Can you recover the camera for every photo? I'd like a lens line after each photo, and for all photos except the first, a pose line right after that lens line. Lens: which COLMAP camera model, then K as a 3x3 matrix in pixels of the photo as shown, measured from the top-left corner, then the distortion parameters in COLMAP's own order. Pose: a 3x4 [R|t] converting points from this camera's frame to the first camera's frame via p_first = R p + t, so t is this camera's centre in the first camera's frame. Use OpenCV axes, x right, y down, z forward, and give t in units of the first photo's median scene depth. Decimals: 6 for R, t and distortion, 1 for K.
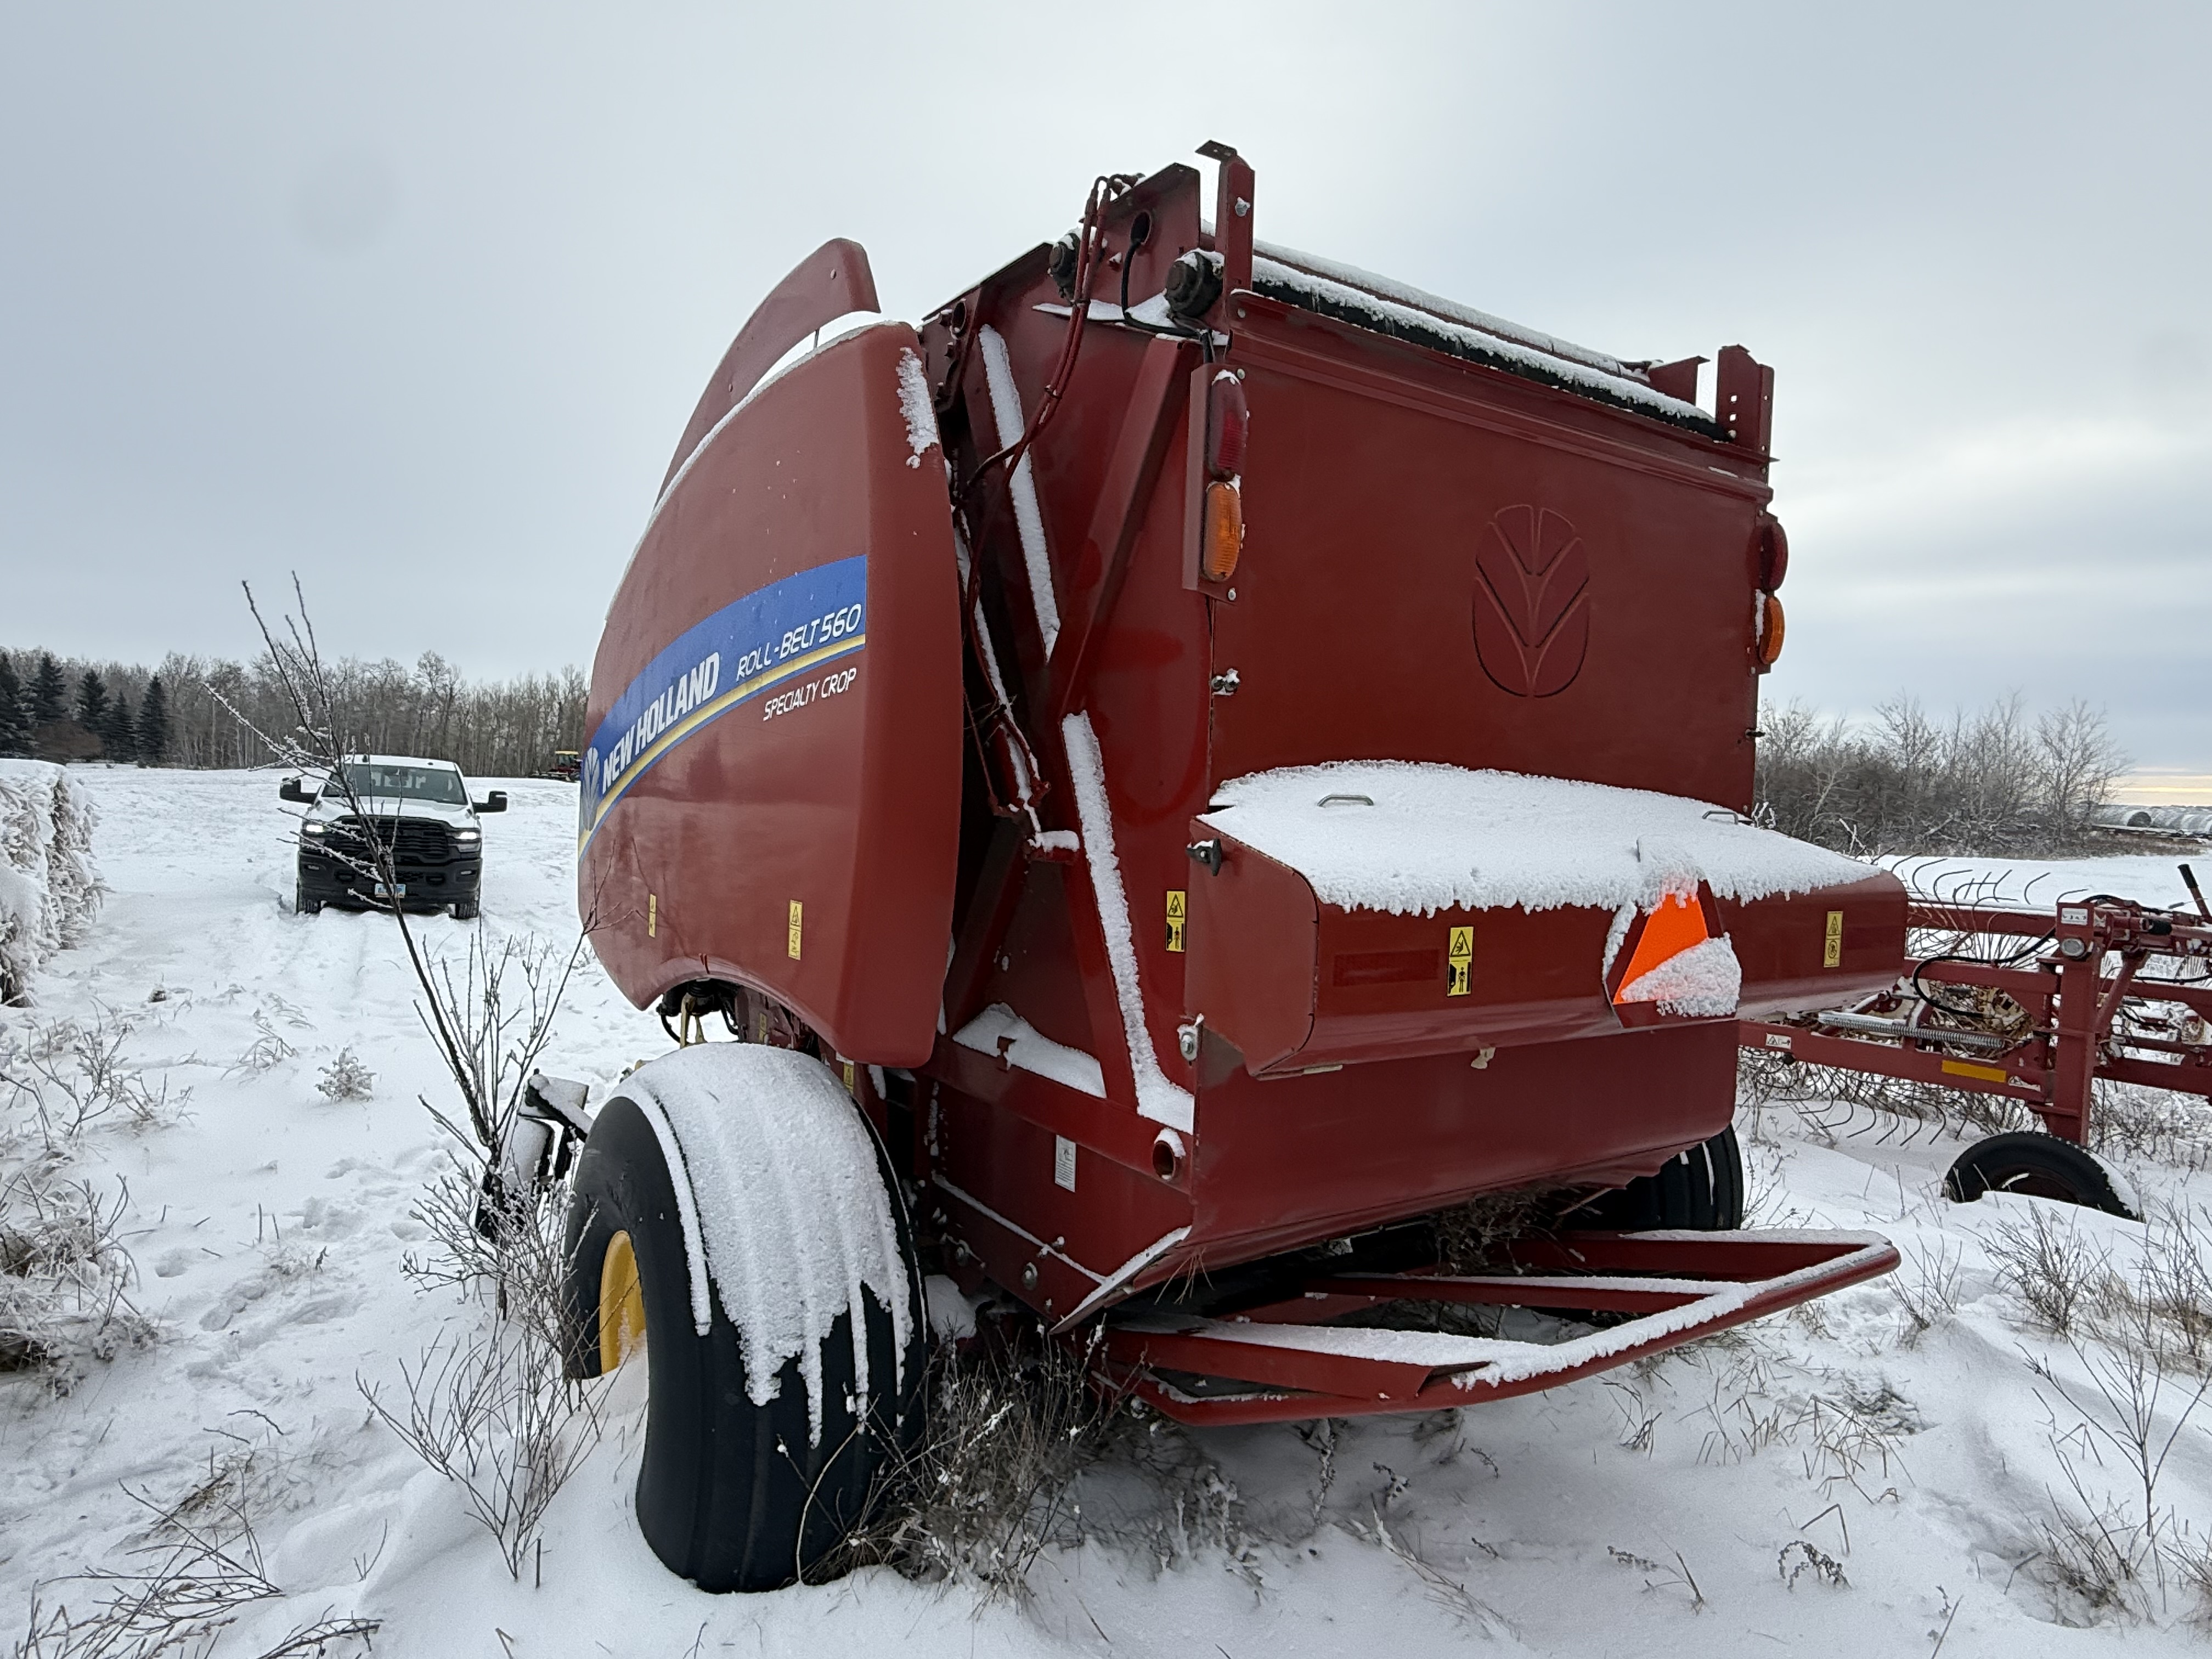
lens RADIAL K [[1305.3, 0, 1105.2], [0, 1305.3, 842.3], [0, 0, 1]] dist [-0.006706, -0.000675]
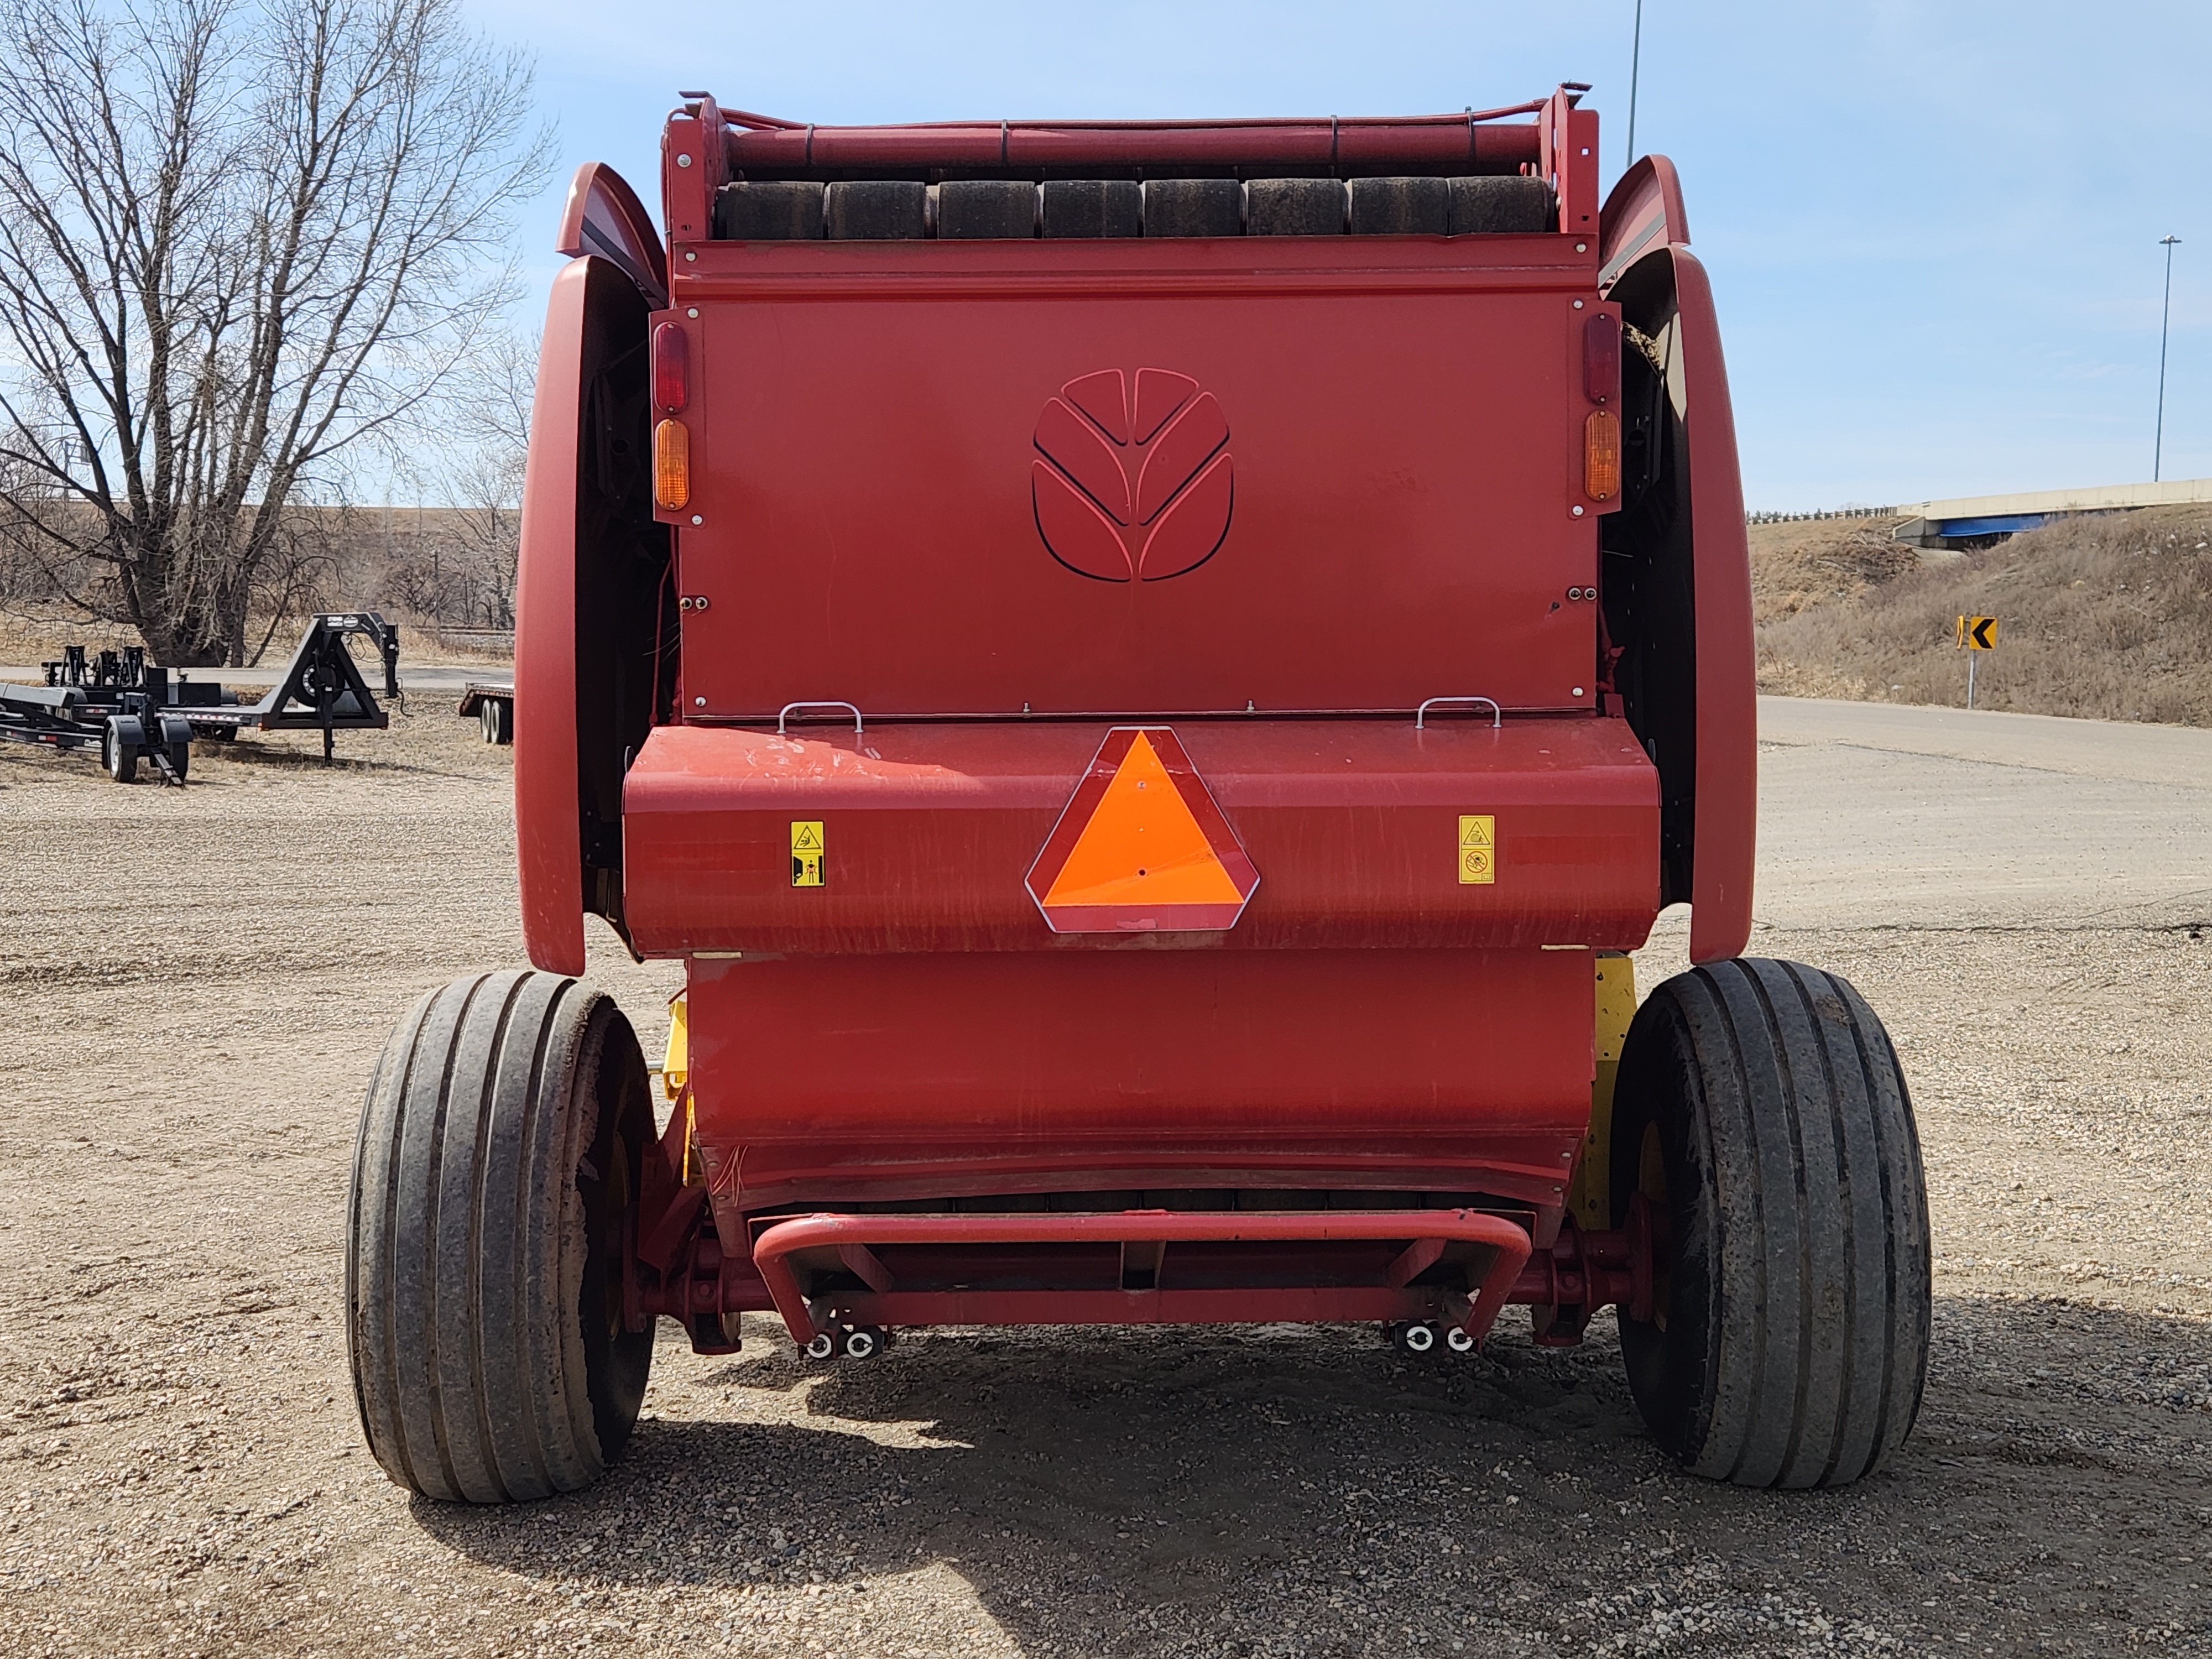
lens RADIAL K [[2823.0, 0, 1106.0], [0, 2823.0, 829.5], [0, 0, 1]] dist [0.100100, 0.005365]
pose [[0.832050, -0.014895, -0.554500, 1.363427], [0.016845, 0.999857, -0.001581, 0.060621], [0.554444, -0.008025, 0.832182, -0.618808]]
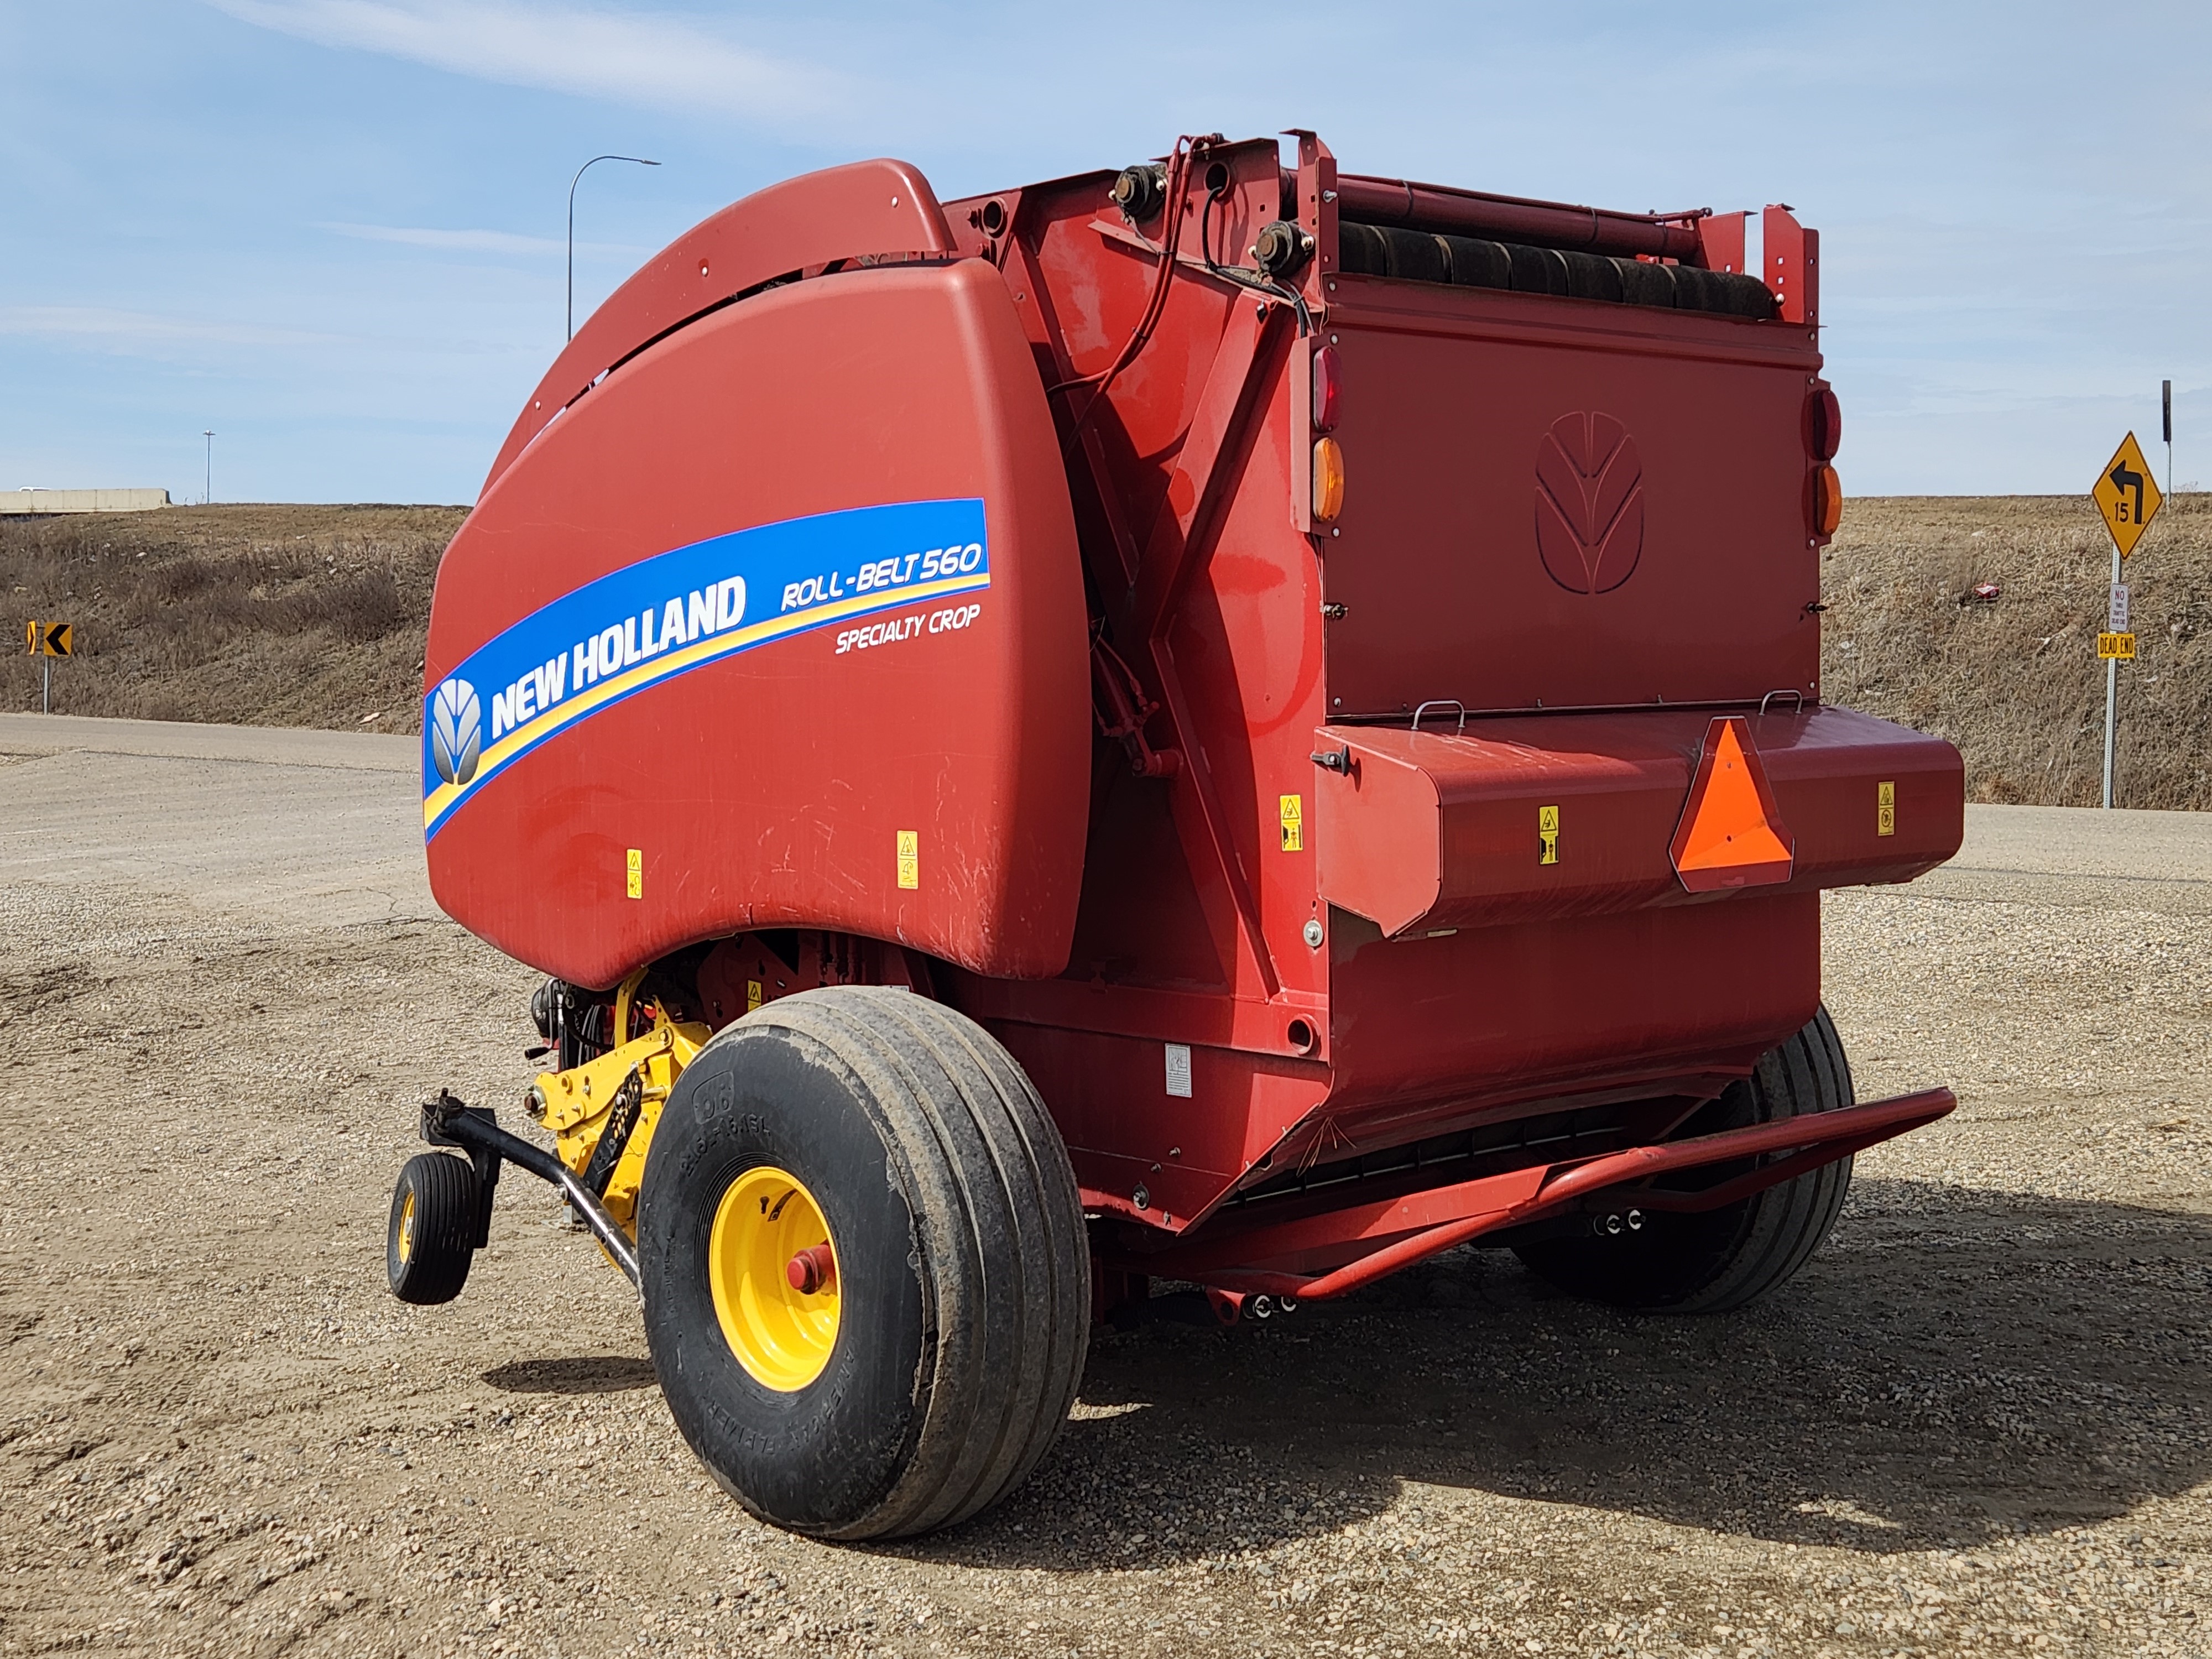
lens RADIAL K [[2823.0, 0, 1106.0], [0, 2823.0, 829.5], [0, 0, 1]] dist [0.100100, 0.005365]
pose [[0.987829, -0.061088, 0.143049, -0.389471], [0.058136, 0.998002, 0.024731, -0.001931], [-0.144274, -0.016114, 0.989407, -1.176536]]
